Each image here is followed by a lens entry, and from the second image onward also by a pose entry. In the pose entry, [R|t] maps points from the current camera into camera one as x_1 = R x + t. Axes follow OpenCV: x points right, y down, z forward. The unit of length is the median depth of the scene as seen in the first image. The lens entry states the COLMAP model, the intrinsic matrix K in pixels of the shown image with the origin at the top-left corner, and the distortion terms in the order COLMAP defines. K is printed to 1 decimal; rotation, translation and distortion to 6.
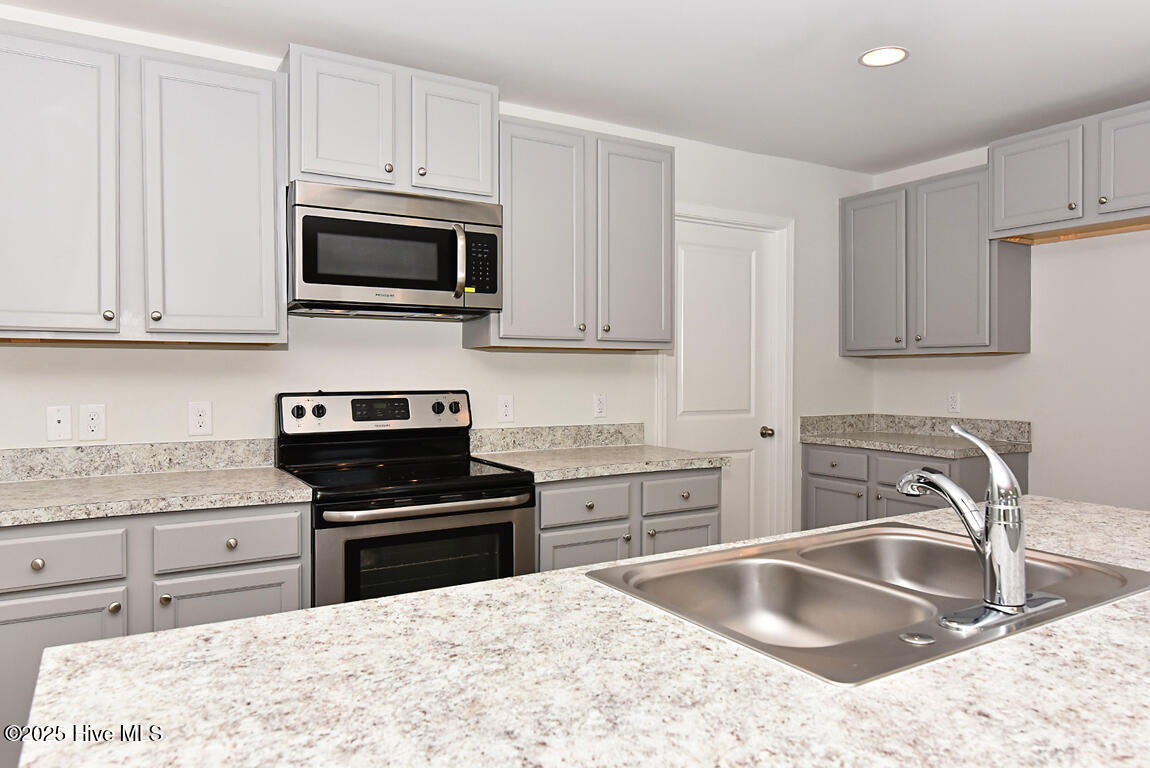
lens RADIAL K [[794.3, 0, 581.9], [0, 794.3, 396.4], [0, 0, 1]] dist [0.000133, 0.006121]
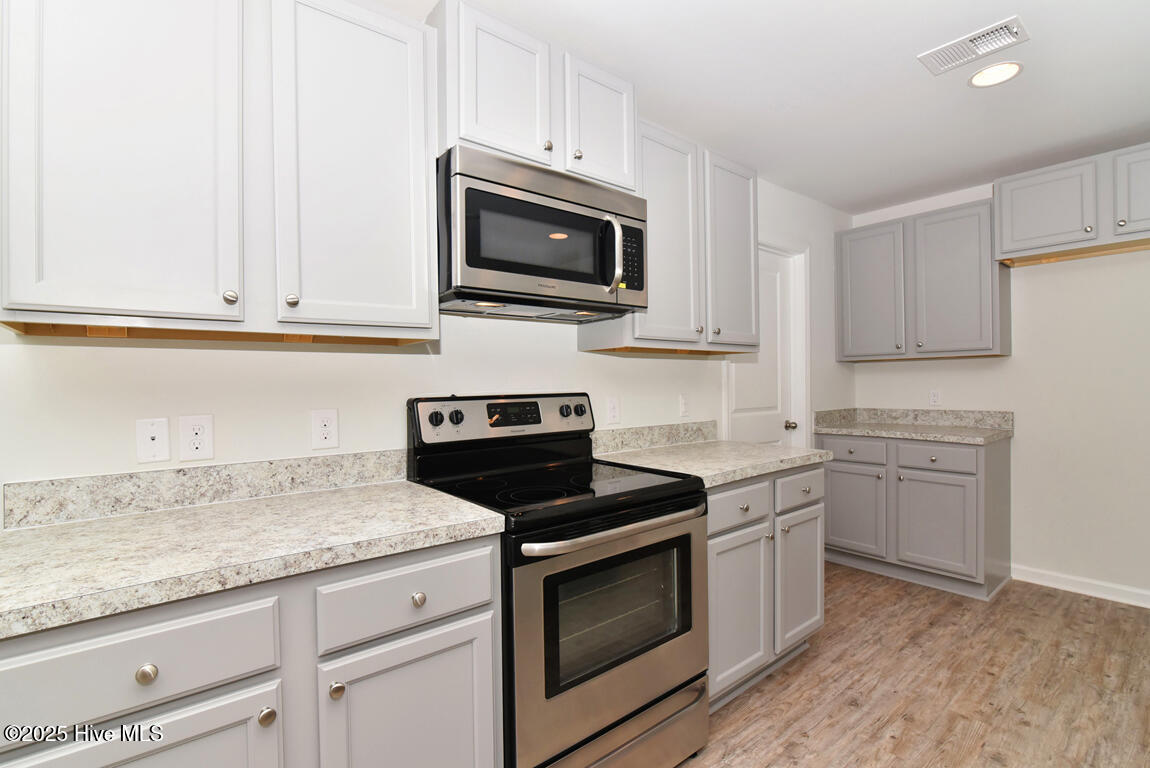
lens RADIAL K [[531.8, 0, 577.1], [0, 531.8, 396.5], [0, 0, 1]] dist [-0.015752, 0.000460]
pose [[0.989870, -0.017335, 0.140917, -0.281422], [0.018143, 0.999825, -0.004455, -0.000549], [-0.140815, 0.006966, 0.990011, 0.378527]]
